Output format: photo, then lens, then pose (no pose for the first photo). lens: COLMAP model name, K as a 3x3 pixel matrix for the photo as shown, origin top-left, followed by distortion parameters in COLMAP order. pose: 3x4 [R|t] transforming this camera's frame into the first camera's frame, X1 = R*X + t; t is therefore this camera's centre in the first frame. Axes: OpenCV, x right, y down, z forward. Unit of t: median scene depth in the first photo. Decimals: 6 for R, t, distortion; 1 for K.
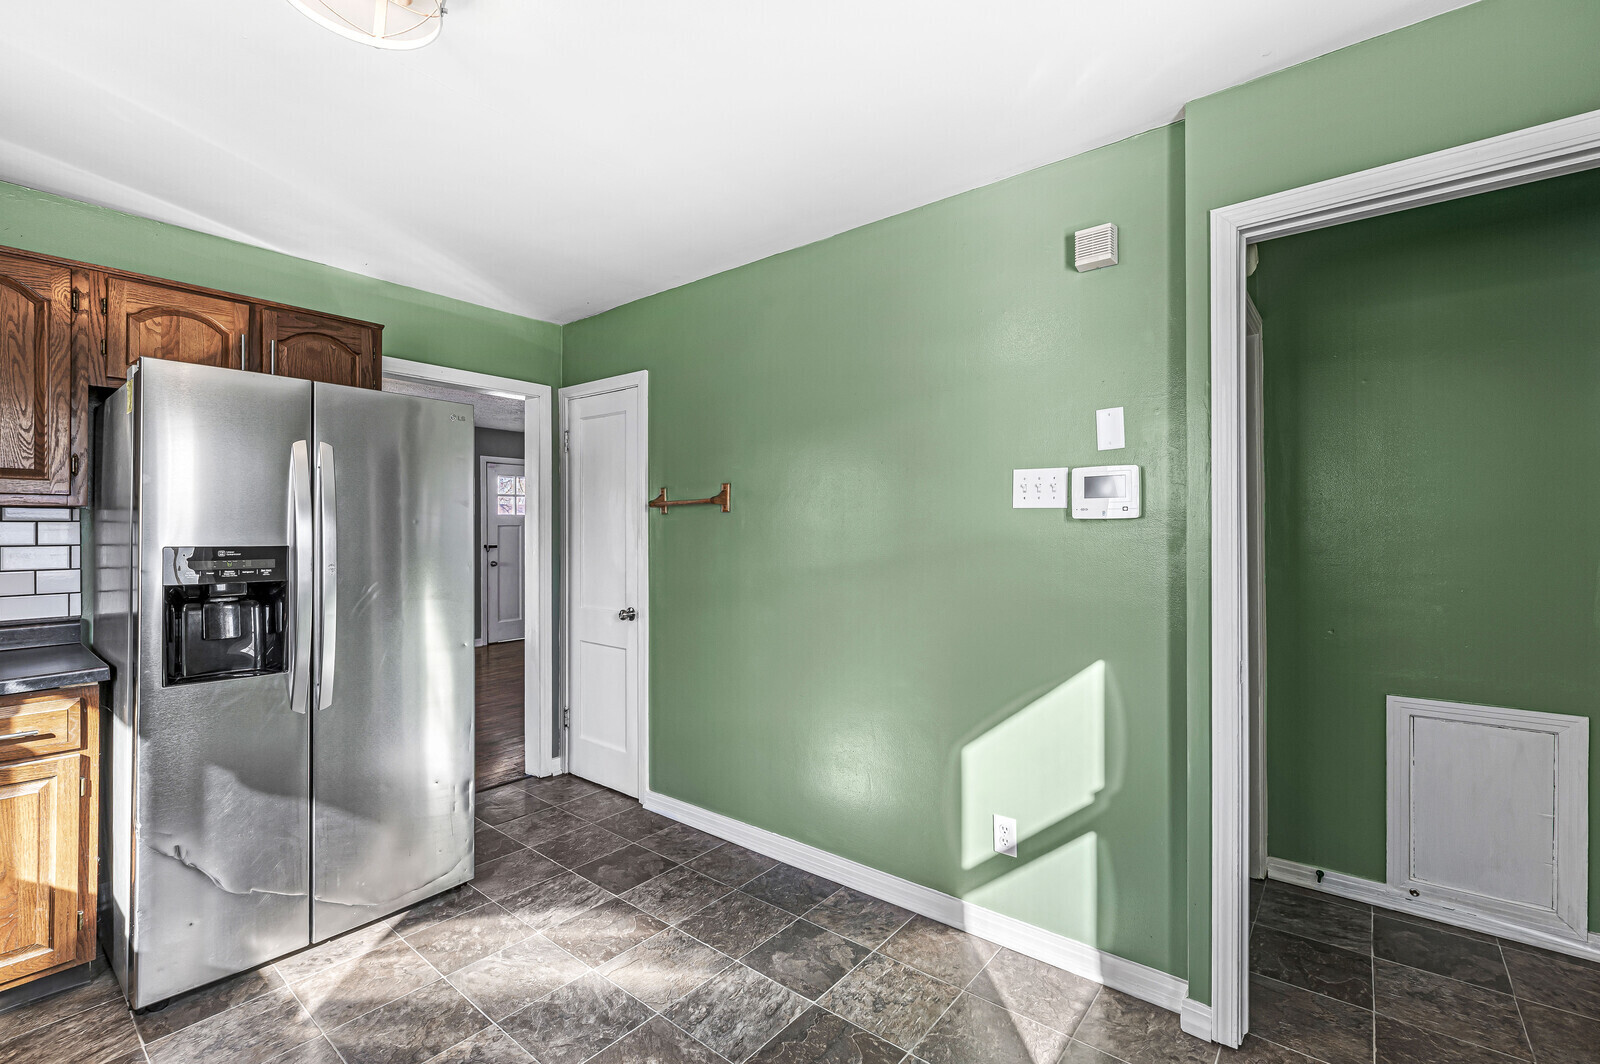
lens RADIAL K [[697.7, 0, 801.7], [0, 697.7, 526.7], [0, 0, 1]] dist [-0.002054, -0.000144]
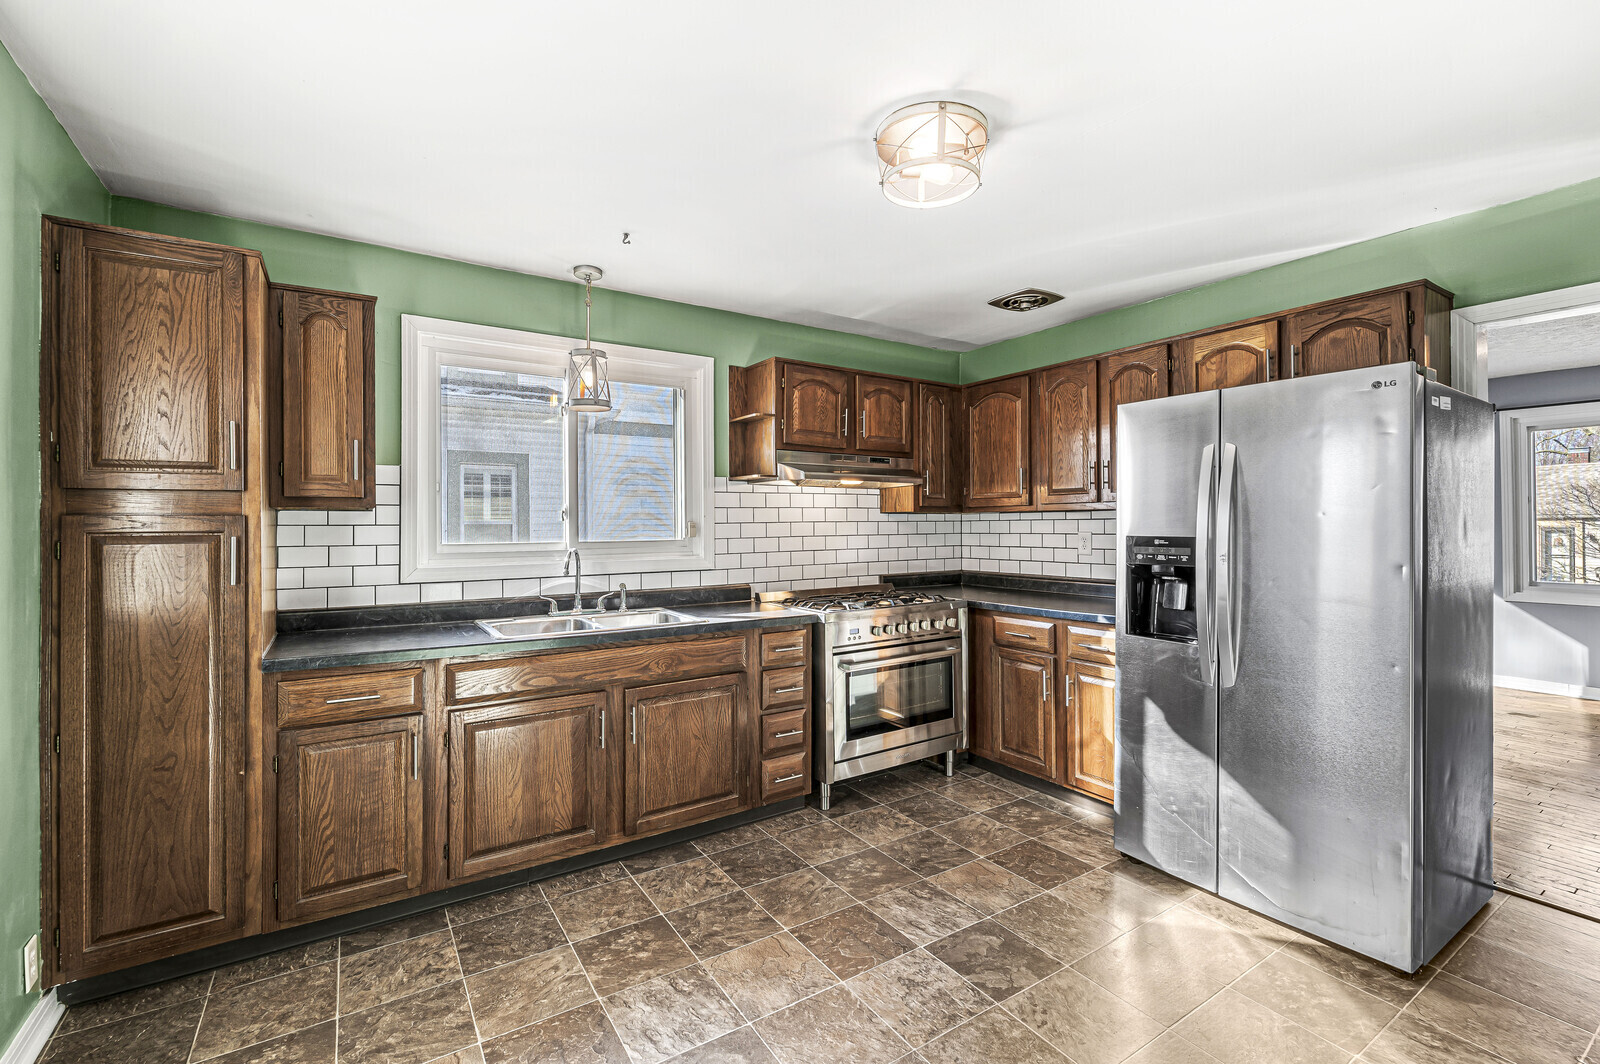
lens RADIAL K [[697.7, 0, 801.7], [0, 697.7, 526.7], [0, 0, 1]] dist [-0.002054, -0.000144]
pose [[-0.304853, 0.004758, -0.952387, 0.543632], [0.005158, 0.999981, 0.003344, 0.002324], [0.952385, -0.003893, -0.304872, 0.684871]]
